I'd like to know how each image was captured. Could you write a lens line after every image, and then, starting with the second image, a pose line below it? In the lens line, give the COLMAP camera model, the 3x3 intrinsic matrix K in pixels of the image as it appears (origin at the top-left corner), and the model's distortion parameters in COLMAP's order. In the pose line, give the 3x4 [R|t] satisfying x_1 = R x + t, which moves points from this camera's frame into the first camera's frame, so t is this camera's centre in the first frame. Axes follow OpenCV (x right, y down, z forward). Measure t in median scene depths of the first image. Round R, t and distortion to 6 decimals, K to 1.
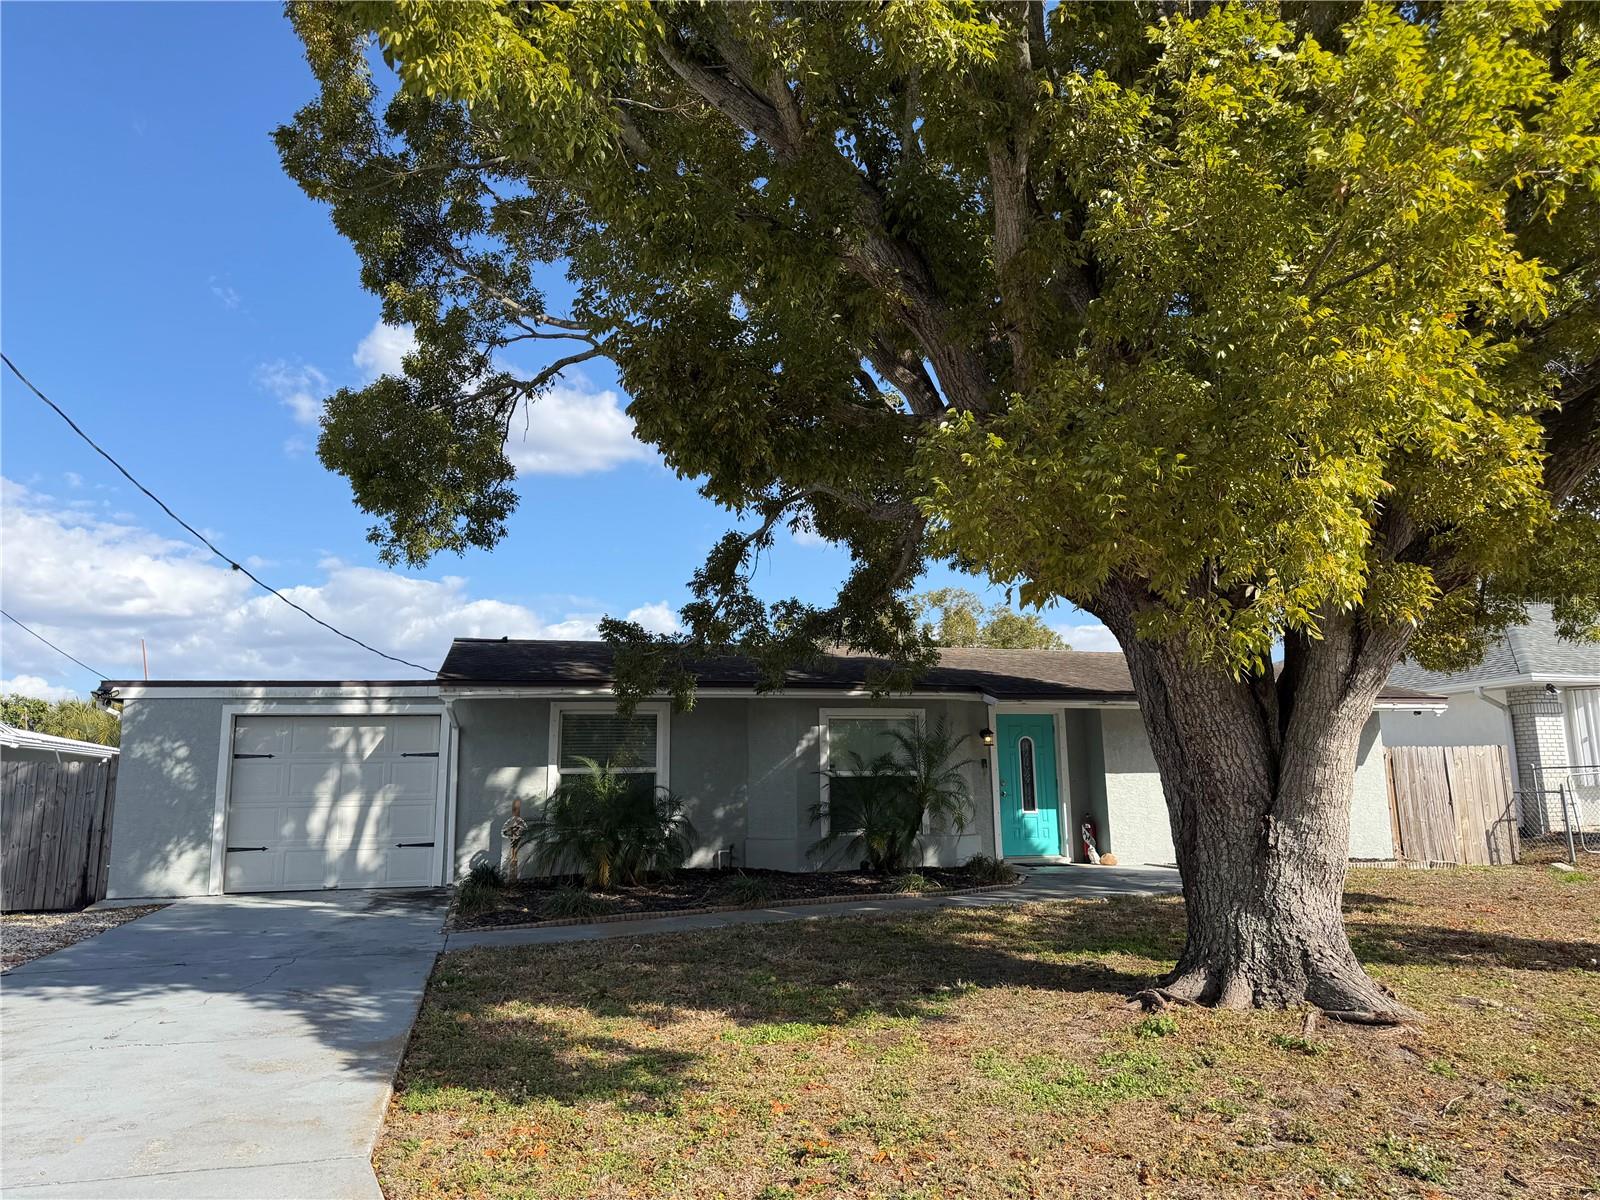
lens RADIAL K [[1110.1, 0, 789.9], [0, 1110.1, 590.3], [0, 0, 1]] dist [0.028105, -0.026268]
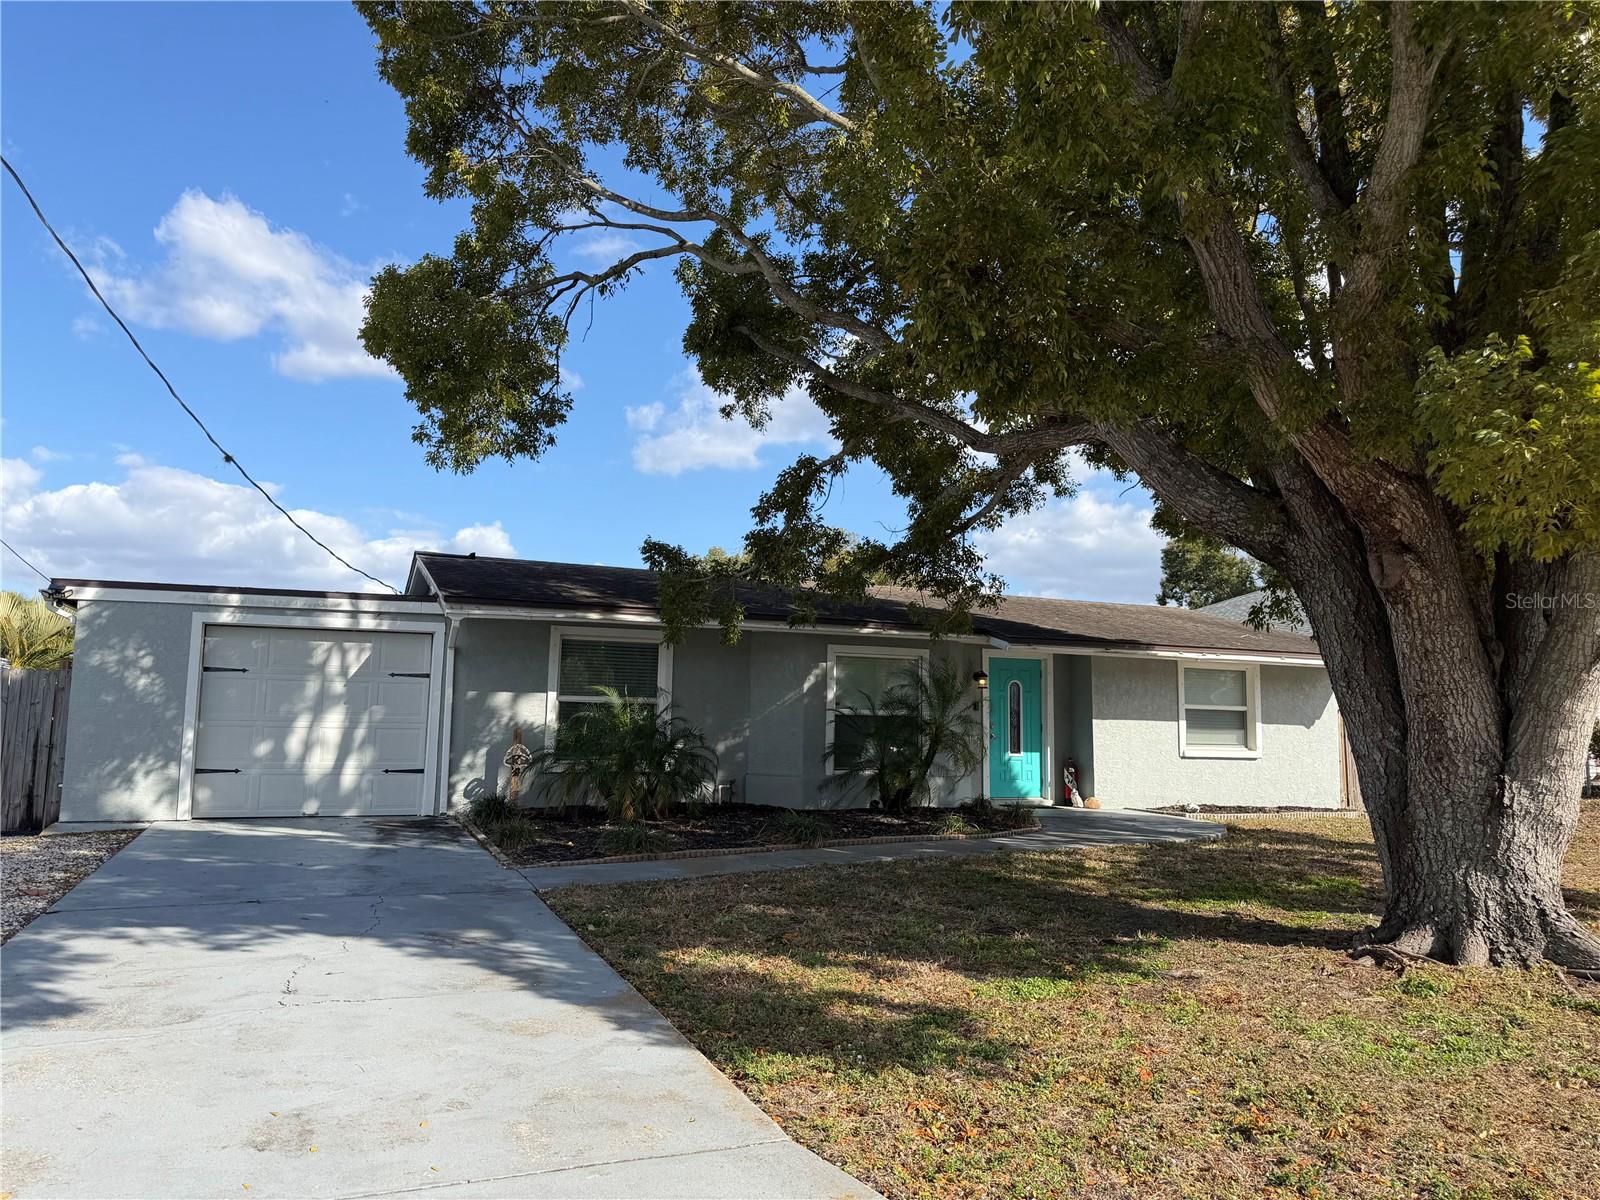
lens RADIAL K [[1110.1, 0, 800.7], [0, 1110.1, 602.3], [0, 0, 1]] dist [0.028105, -0.026268]
pose [[0.990268, 0.047652, 0.130760, -0.160068], [-0.056608, 0.996236, 0.065651, 0.008933], [-0.127140, -0.072414, 0.989238, 0.051822]]
